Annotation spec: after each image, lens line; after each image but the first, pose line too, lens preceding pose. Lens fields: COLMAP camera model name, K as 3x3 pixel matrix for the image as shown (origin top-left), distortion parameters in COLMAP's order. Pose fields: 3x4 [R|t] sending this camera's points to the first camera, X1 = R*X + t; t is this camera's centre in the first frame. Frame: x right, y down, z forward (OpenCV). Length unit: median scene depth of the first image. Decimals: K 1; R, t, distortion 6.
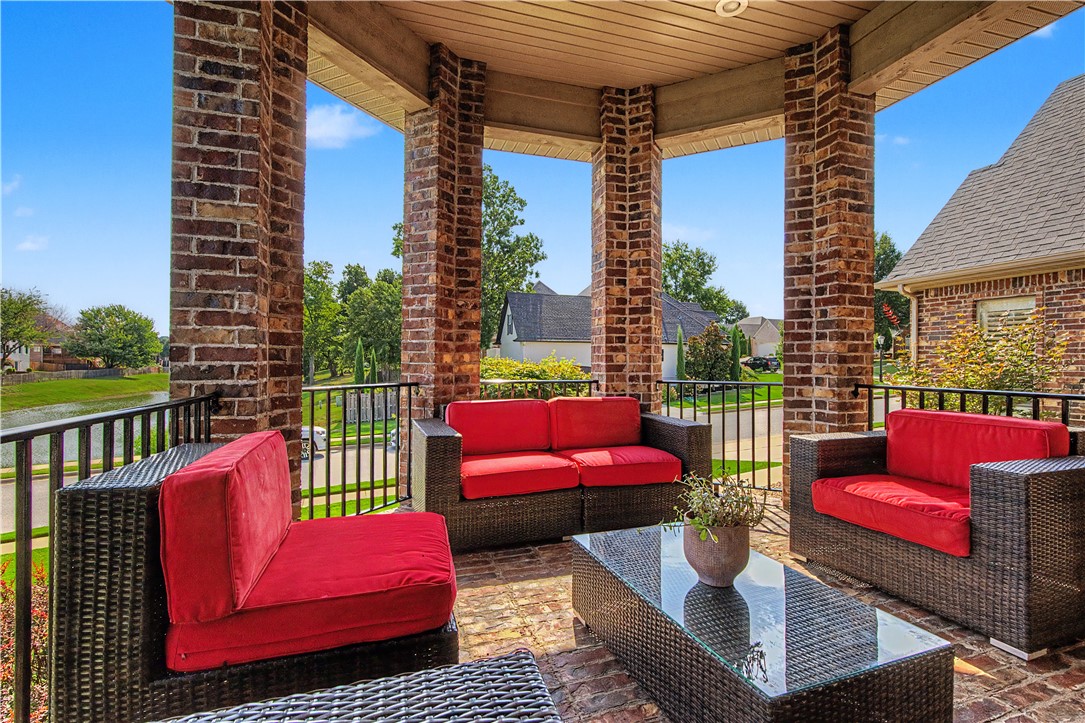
lens RADIAL K [[493.3, 0, 546.0], [0, 493.3, 359.7], [0, 0, 1]] dist [-0.005253, 0.001410]
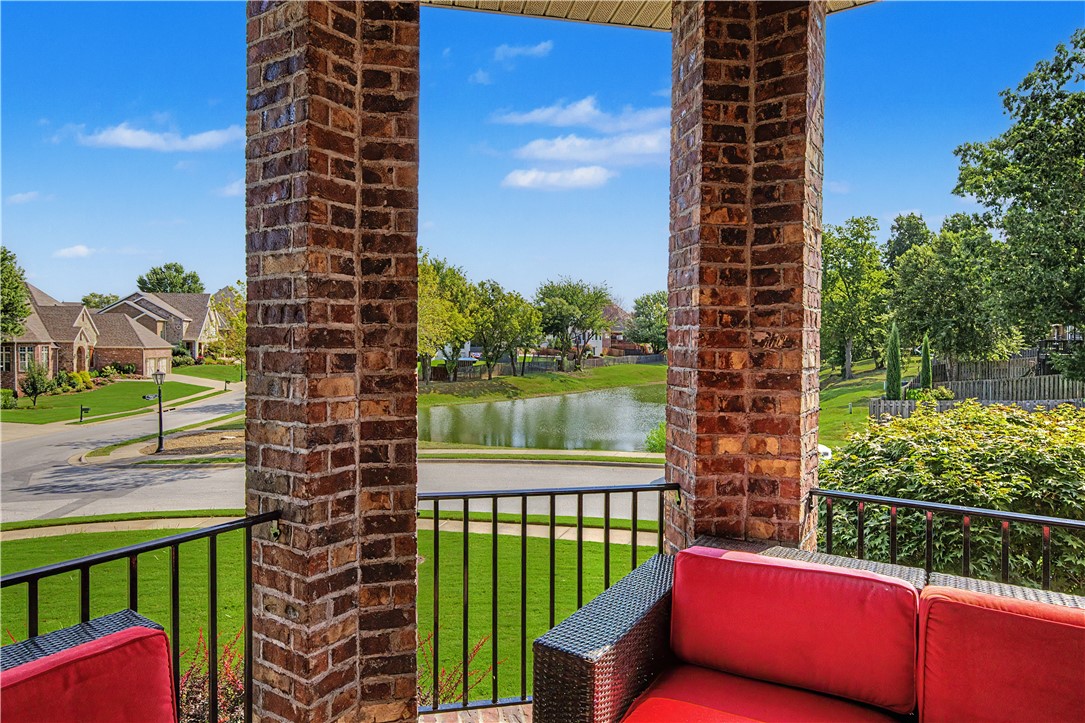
lens RADIAL K [[647.0, 0, 552.5], [0, 647.0, 354.8], [0, 0, 1]] dist [-0.007173, -0.000638]
pose [[0.641061, 0.005844, -0.767468, 0.208570], [0.003682, 0.999936, 0.010689, -0.108919], [0.767481, -0.009678, 0.640999, 0.430588]]
